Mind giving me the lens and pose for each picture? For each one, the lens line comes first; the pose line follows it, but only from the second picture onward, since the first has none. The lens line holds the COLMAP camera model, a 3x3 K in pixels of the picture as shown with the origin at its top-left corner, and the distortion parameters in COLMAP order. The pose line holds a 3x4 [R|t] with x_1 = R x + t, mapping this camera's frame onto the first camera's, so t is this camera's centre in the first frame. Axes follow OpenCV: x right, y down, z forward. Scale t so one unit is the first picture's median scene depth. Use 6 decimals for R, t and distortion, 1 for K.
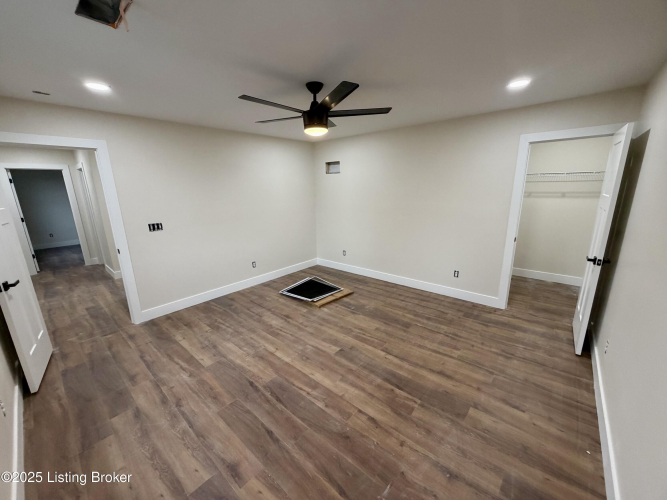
lens RADIAL K [[264.4, 0, 331.9], [0, 264.4, 251.7], [0, 0, 1]] dist [-0.000693, -0.000086]
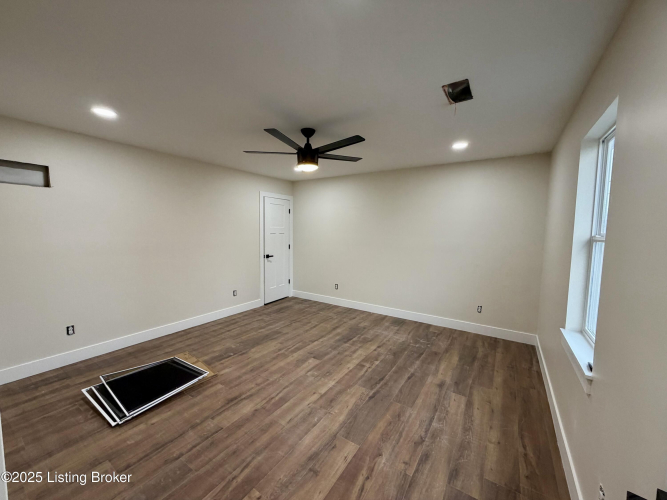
lens RADIAL K [[264.4, 0, 331.9], [0, 264.4, 251.7], [0, 0, 1]] dist [-0.000693, -0.000086]
pose [[-0.130477, -0.064736, 0.989336, -1.107559], [0.229204, 0.968865, 0.093624, -0.159277], [-0.964594, 0.238975, -0.111577, 0.987418]]
